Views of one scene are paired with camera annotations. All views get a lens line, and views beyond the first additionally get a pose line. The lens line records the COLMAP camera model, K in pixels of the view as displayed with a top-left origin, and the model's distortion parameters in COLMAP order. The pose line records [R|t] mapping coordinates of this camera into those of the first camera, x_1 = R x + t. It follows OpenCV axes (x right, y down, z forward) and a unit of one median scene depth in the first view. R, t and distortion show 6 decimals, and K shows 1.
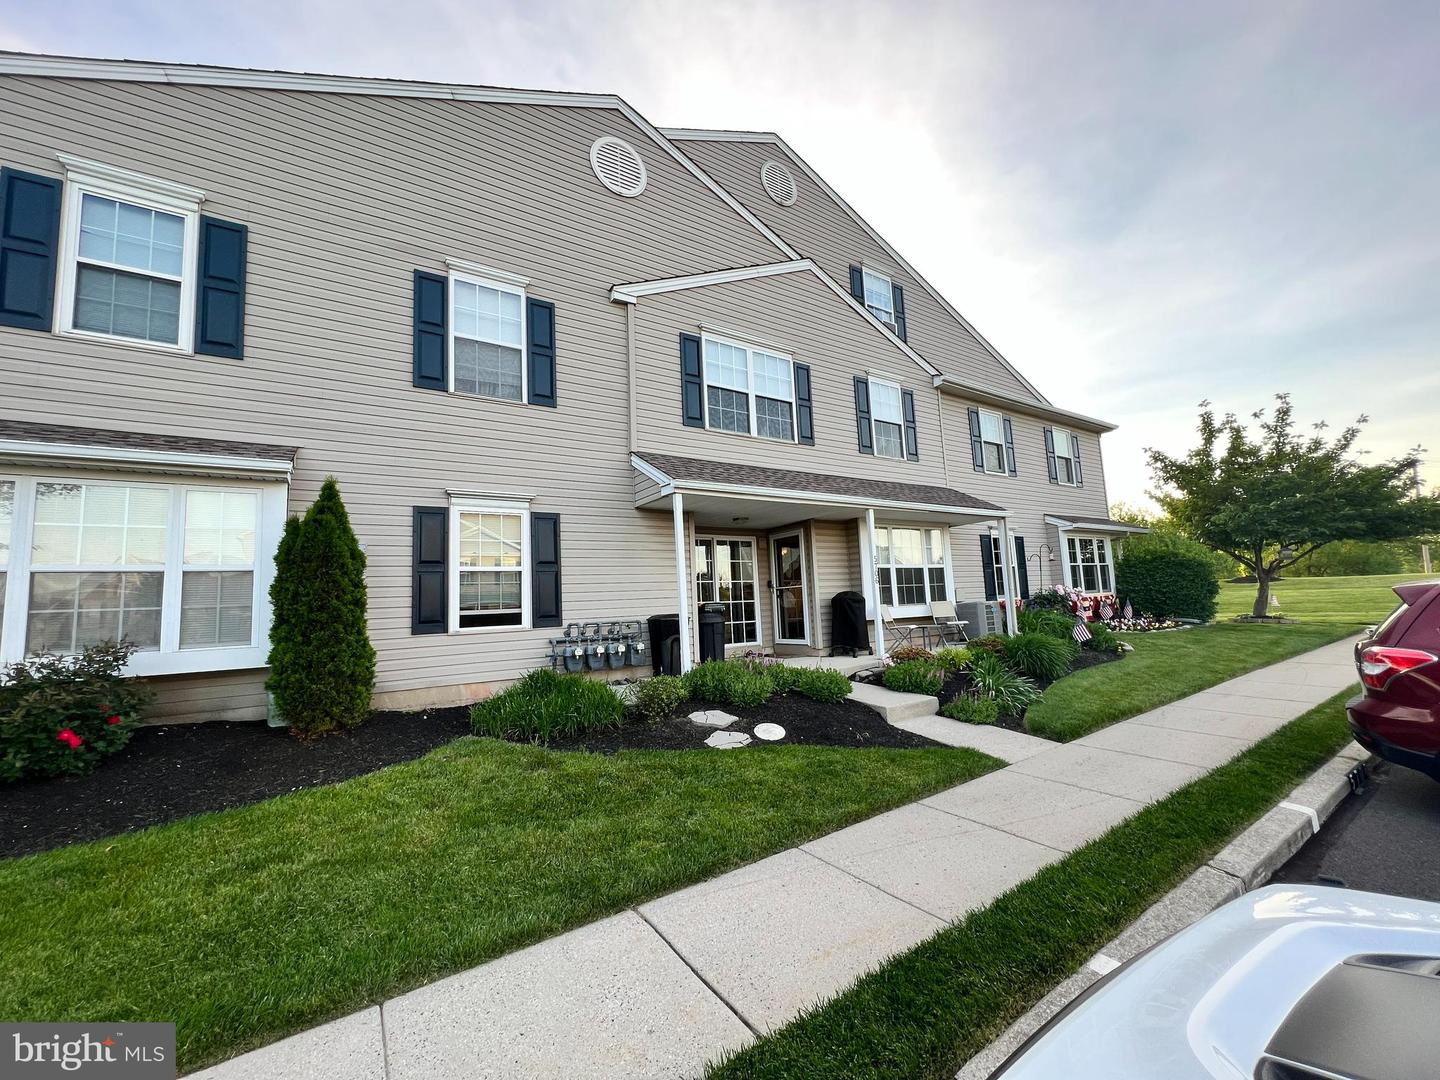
lens RADIAL K [[578.7, 0, 709.9], [0, 578.7, 542.5], [0, 0, 1]] dist [-0.004477, 0.001980]
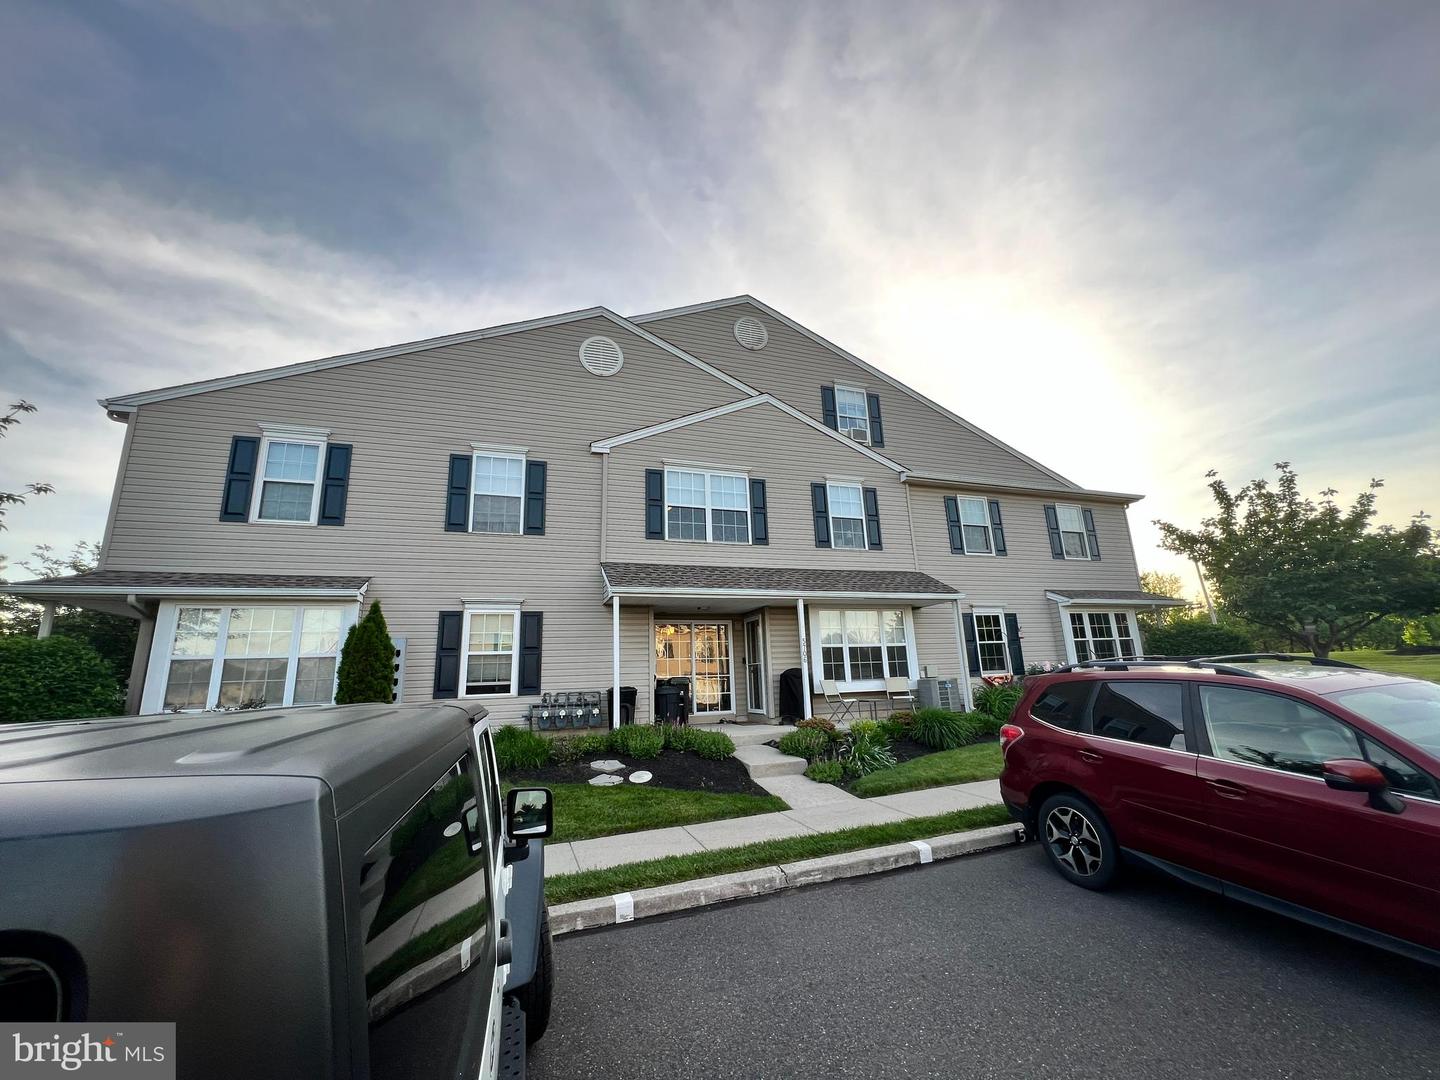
lens RADIAL K [[578.7, 0, 714.9], [0, 578.7, 542.4], [0, 0, 1]] dist [-0.004477, 0.001980]
pose [[0.969947, -0.045830, -0.238963, 0.427729], [0.018685, 0.993230, -0.114649, -0.043246], [0.242600, 0.106739, 0.964237, -0.228632]]
